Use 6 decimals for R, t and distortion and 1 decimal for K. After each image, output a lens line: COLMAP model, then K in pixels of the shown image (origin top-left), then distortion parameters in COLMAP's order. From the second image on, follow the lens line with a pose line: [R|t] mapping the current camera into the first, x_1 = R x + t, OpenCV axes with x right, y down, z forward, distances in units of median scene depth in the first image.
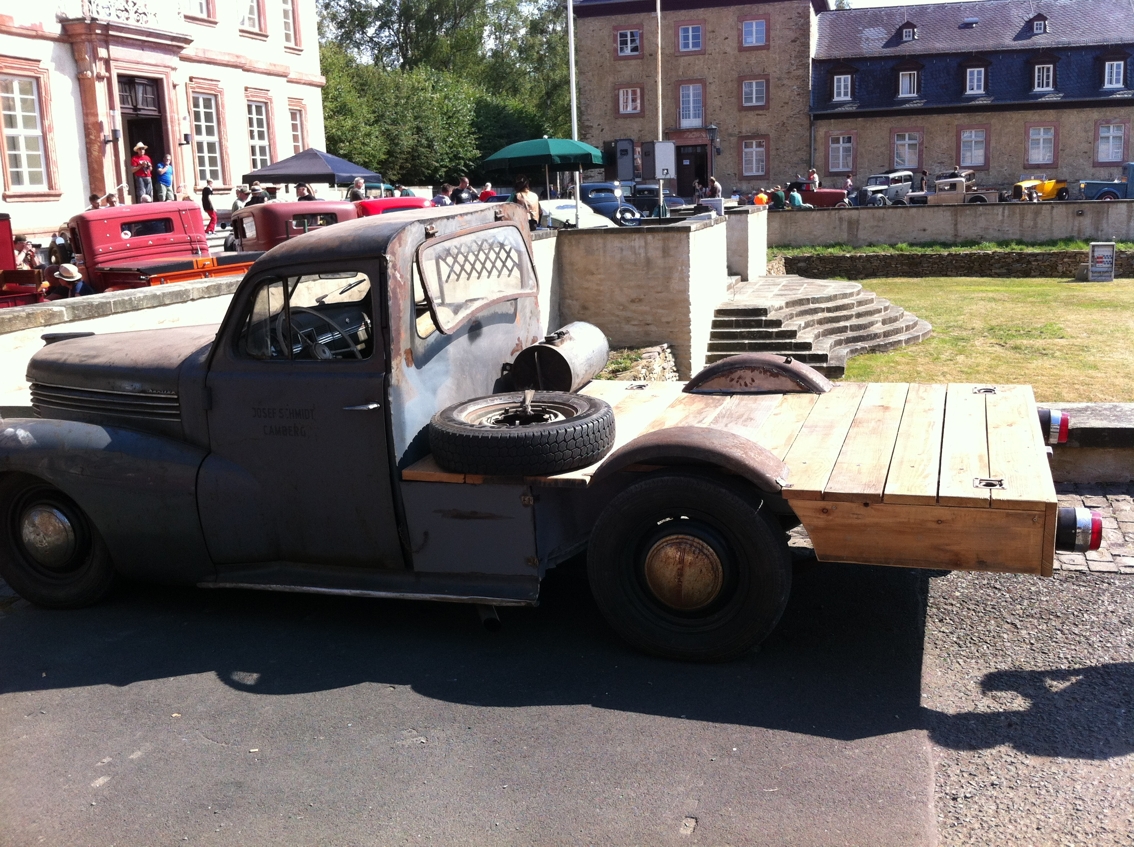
lens RADIAL K [[1146.4, 0, 569.8], [0, 1146.4, 427.9], [0, 0, 1]] dist [0.091003, -0.299267]
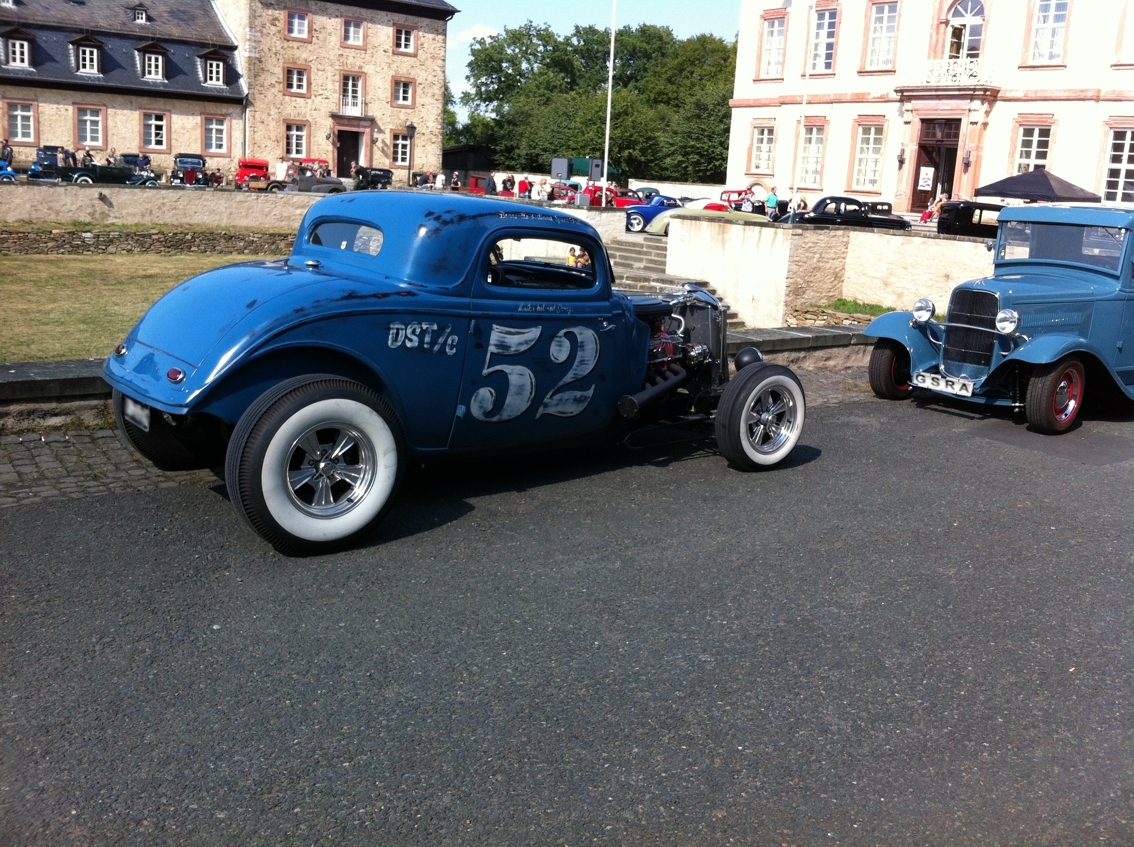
lens RADIAL K [[1120.1, 0, 576.7], [0, 1120.1, 420.7], [0, 0, 1]] dist [0.125378, -0.373377]
pose [[-0.555639, 0.171273, -0.813591, 1.095545], [-0.210213, 0.917818, 0.336779, -0.333489], [0.804410, 0.358155, -0.473972, 1.418428]]
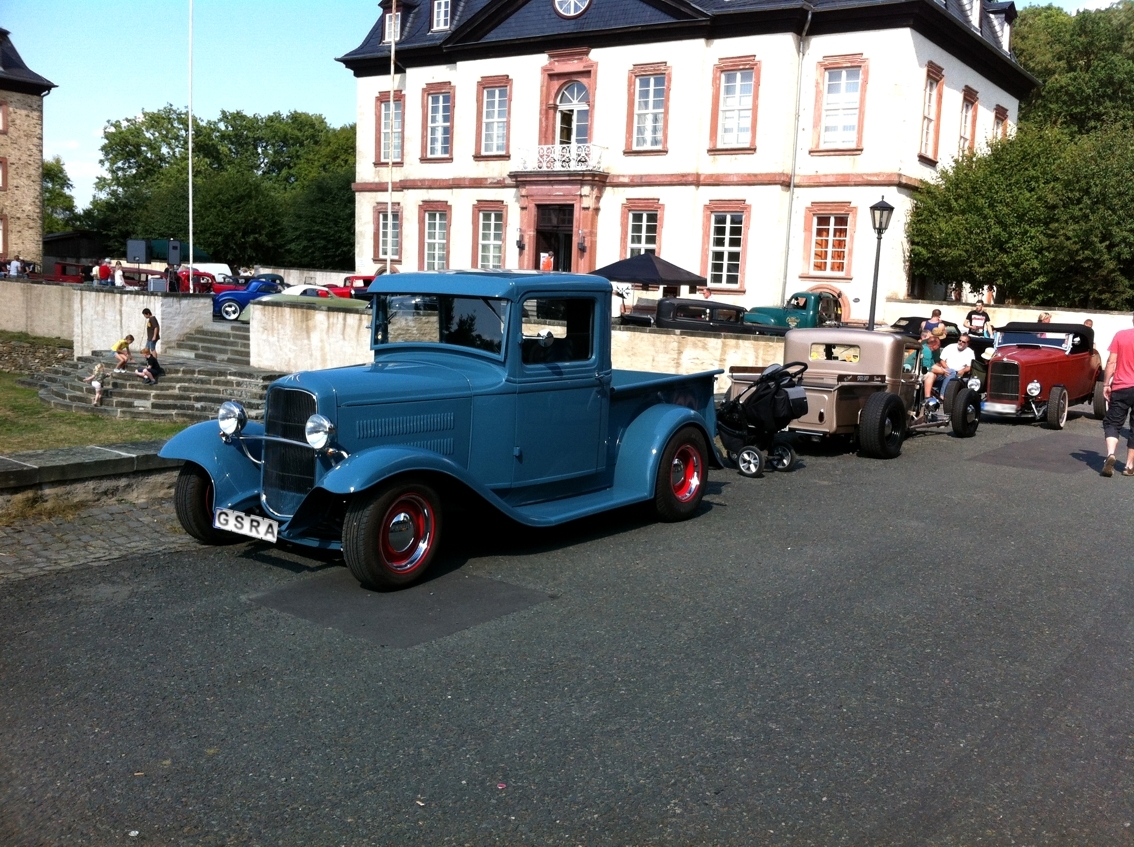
lens RADIAL K [[1120.1, 0, 576.7], [0, 1120.1, 420.7], [0, 0, 1]] dist [0.125378, -0.373377]
pose [[-0.314982, 0.125512, -0.940762, 0.965942], [-0.233439, 0.950522, 0.204973, -0.336196], [0.919942, 0.284173, -0.270098, 1.457020]]
